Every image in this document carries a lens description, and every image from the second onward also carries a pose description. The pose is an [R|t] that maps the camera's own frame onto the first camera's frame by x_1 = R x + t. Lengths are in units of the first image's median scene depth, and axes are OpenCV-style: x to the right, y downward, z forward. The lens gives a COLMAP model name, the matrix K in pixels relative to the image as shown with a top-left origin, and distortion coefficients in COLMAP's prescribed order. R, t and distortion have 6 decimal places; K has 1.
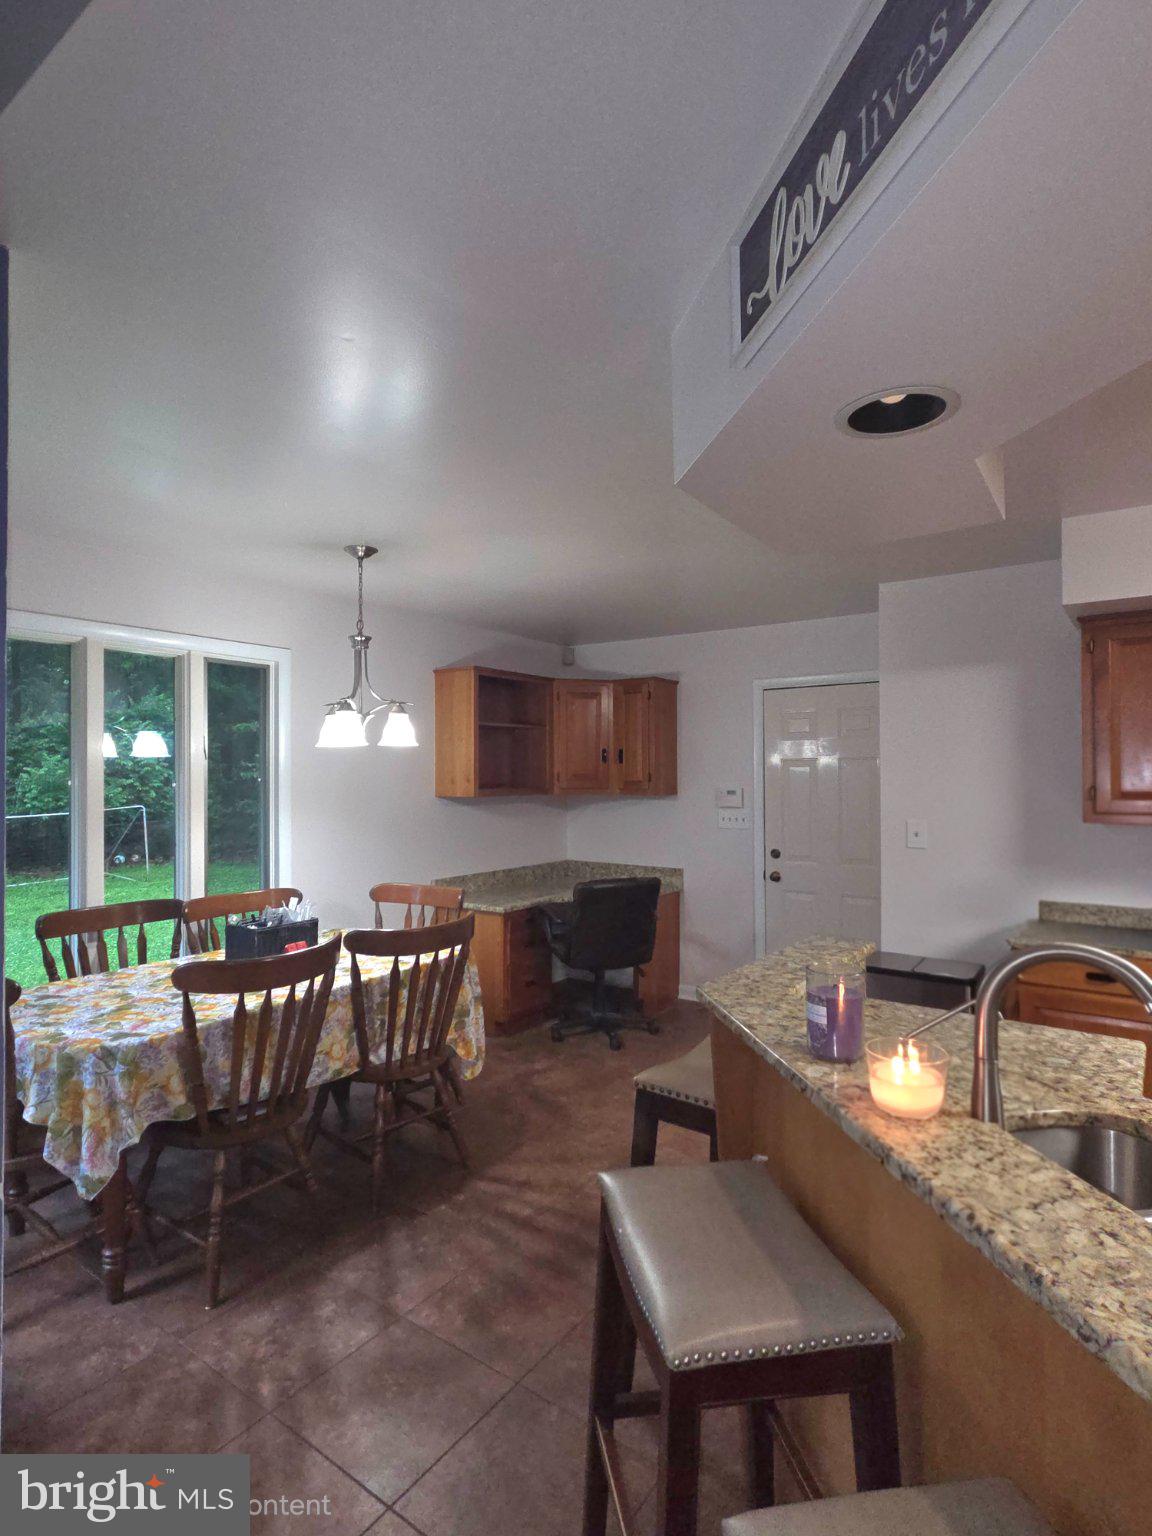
lens RADIAL K [[798.8, 0, 562.6], [0, 798.8, 766.0], [0, 0, 1]] dist [0.000240, 0.000352]
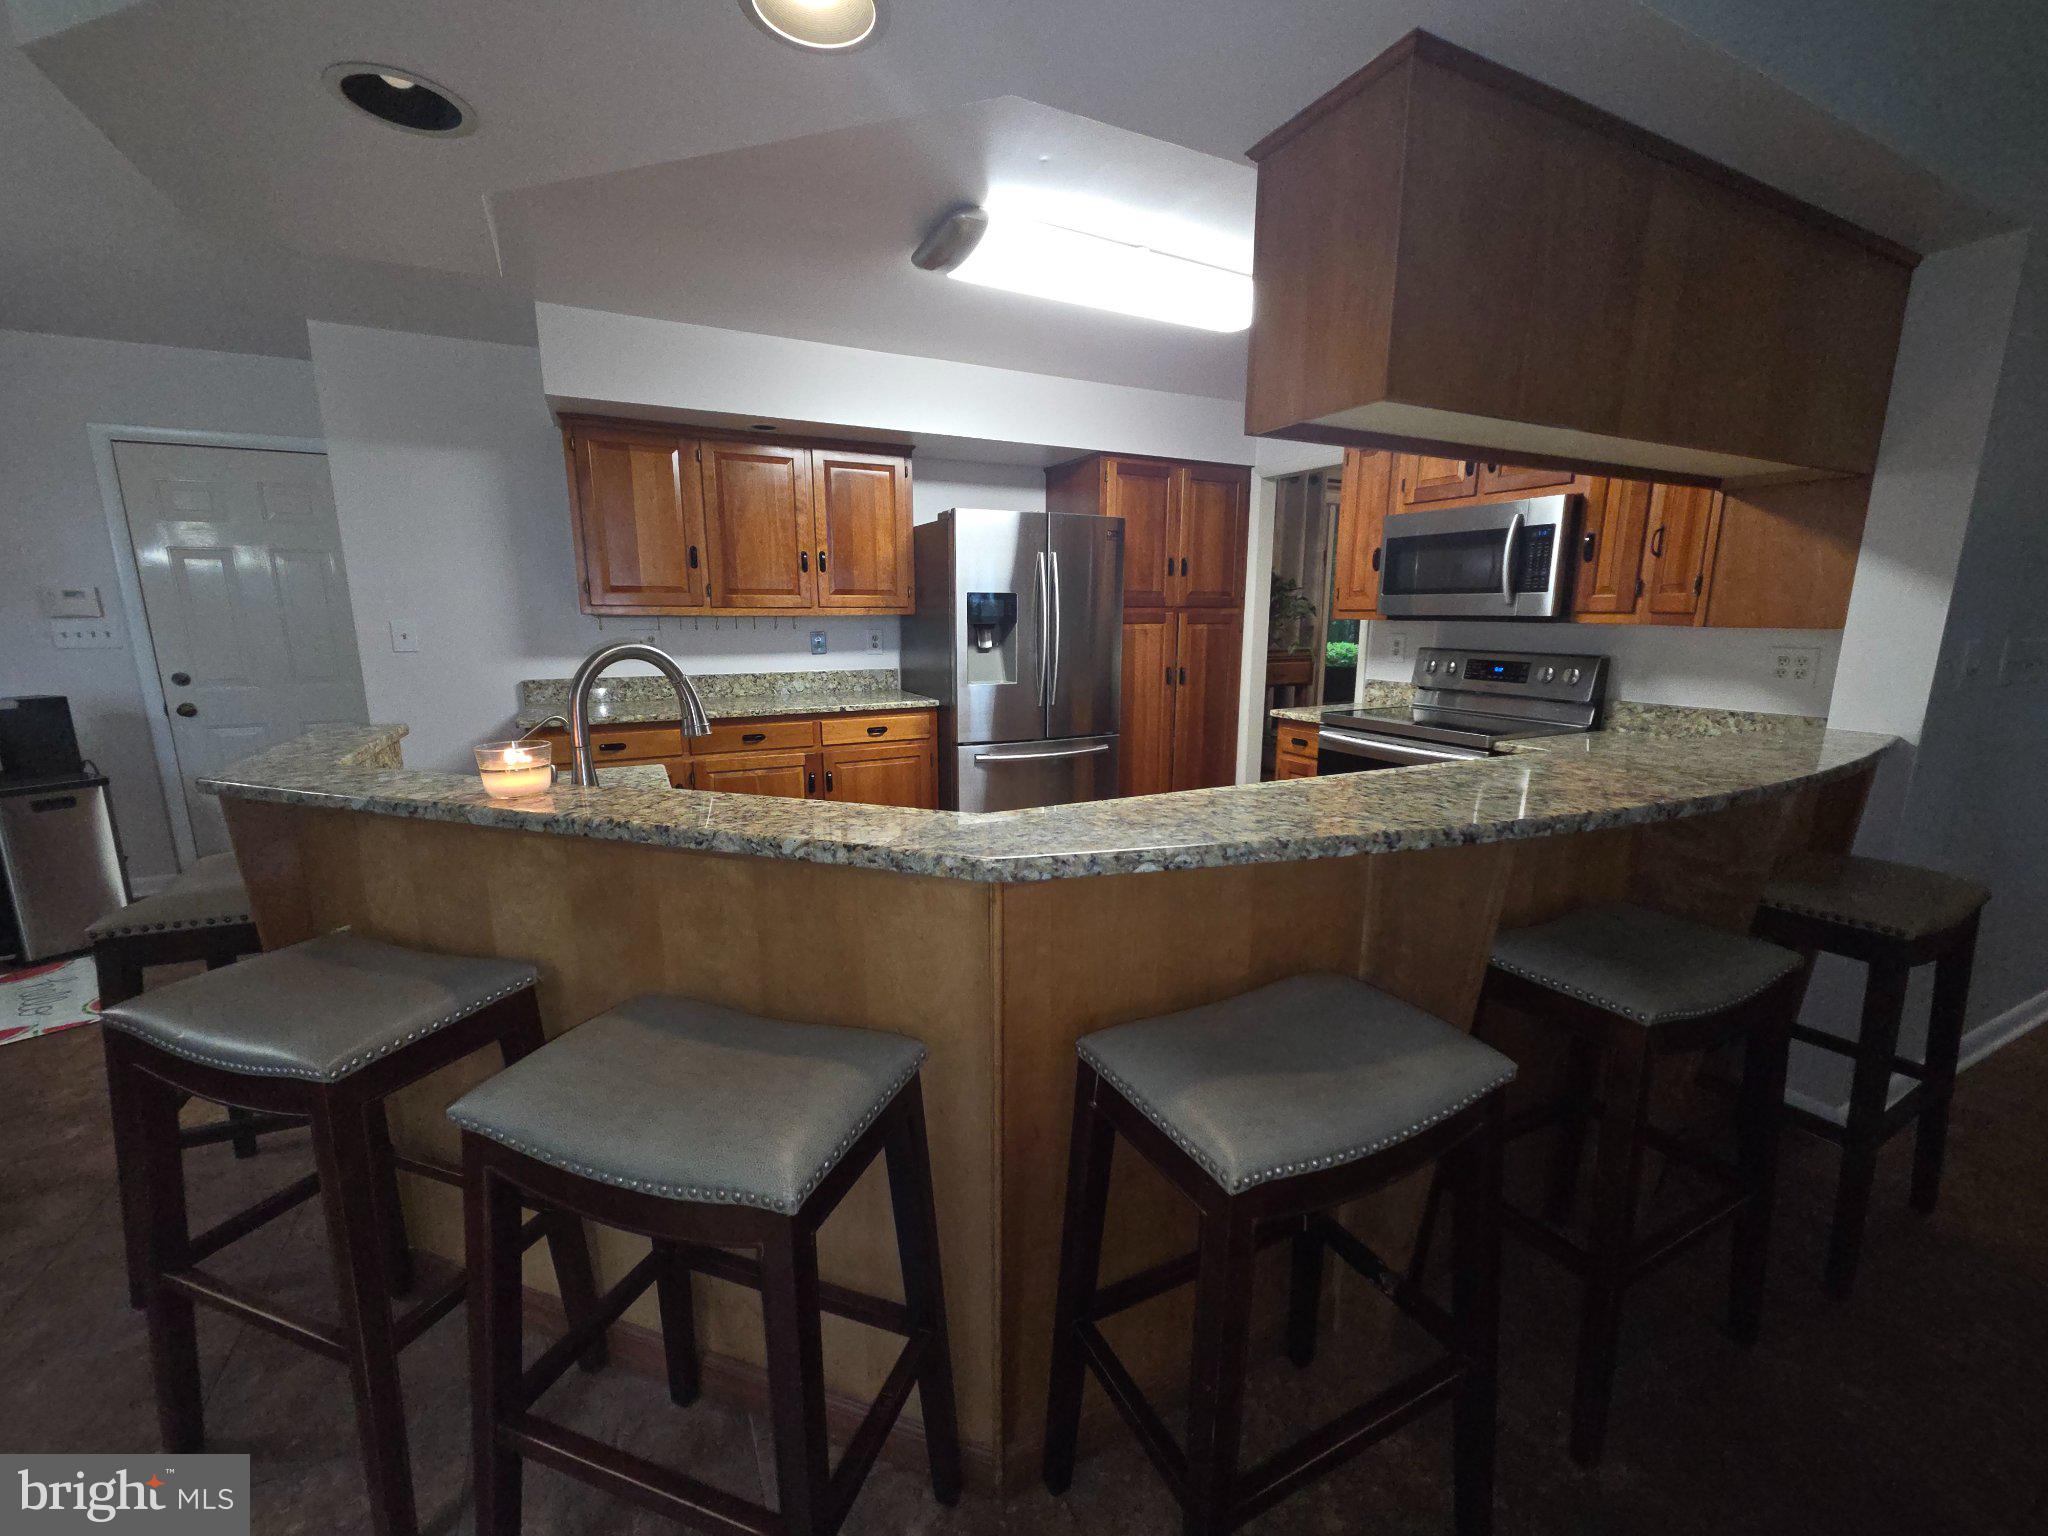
lens RADIAL K [[828.5, 0, 1022.6], [0, 828.5, 774.5], [0, 0, 1]] dist [0.006027, -0.002373]
pose [[0.458942, -0.170542, 0.871945, -0.093739], [-0.015920, 0.979668, 0.199991, 0.047930], [-0.888323, -0.105666, 0.446896, -0.059238]]
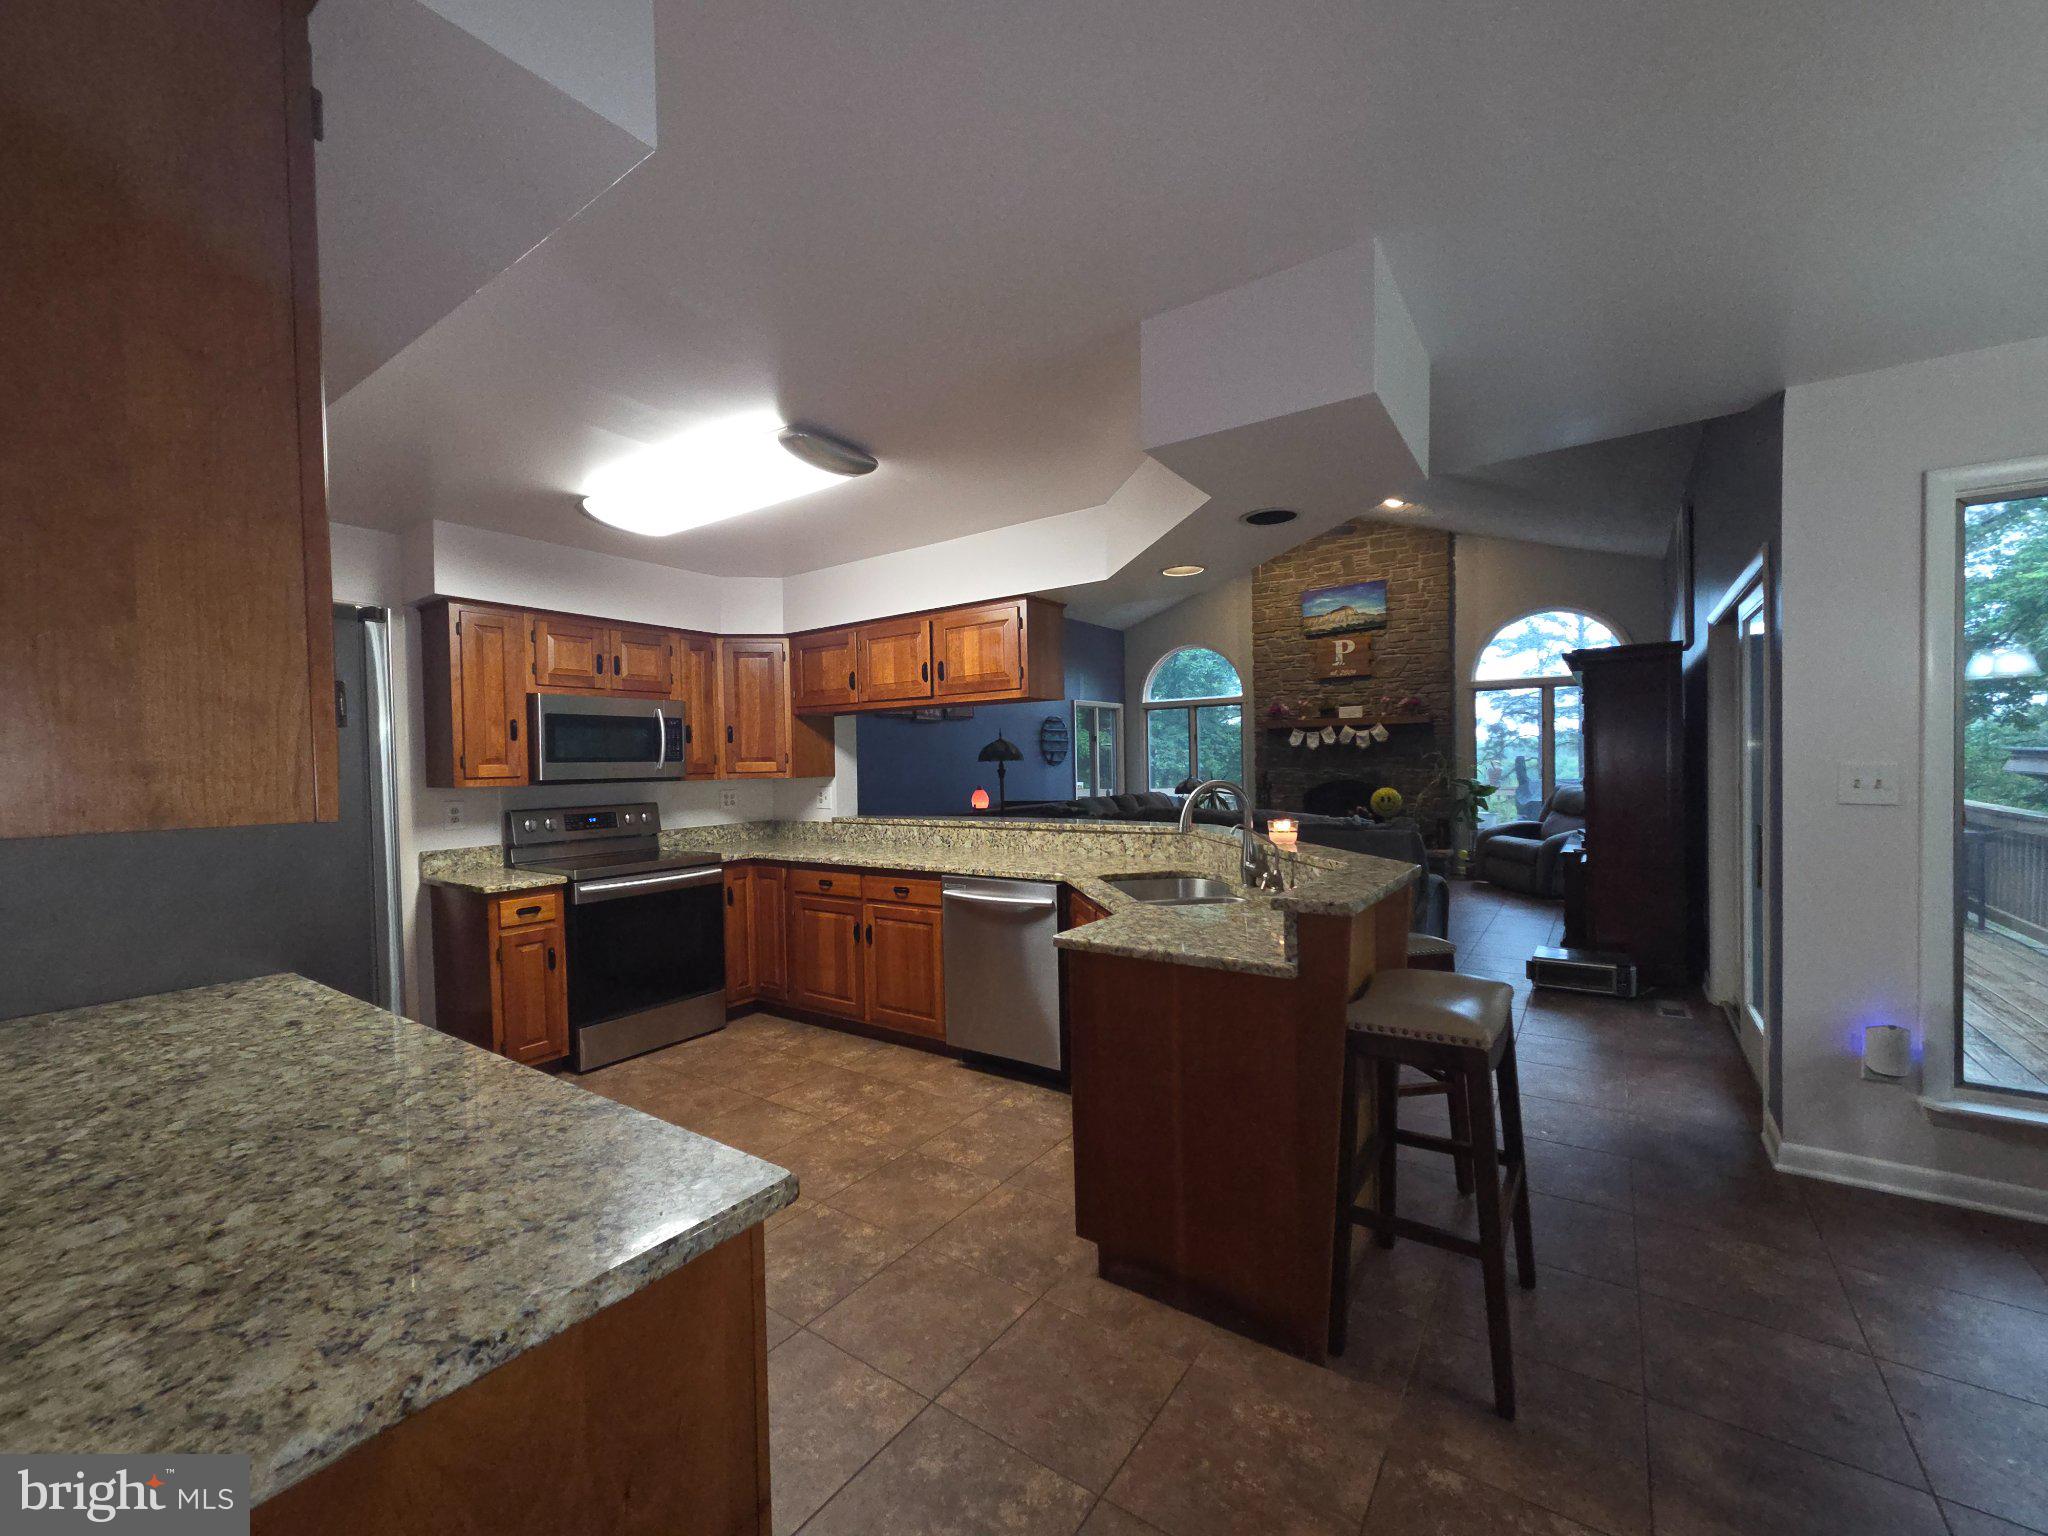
lens RADIAL K [[828.5, 0, 1019.8], [0, 828.5, 777.0], [0, 0, 1]] dist [0.006027, -0.002373]
pose [[-0.999672, 0.023534, -0.010089, 0.441669], [0.023495, 0.999716, 0.003946, 0.059499], [0.010179, 0.003707, -0.999941, 1.244015]]
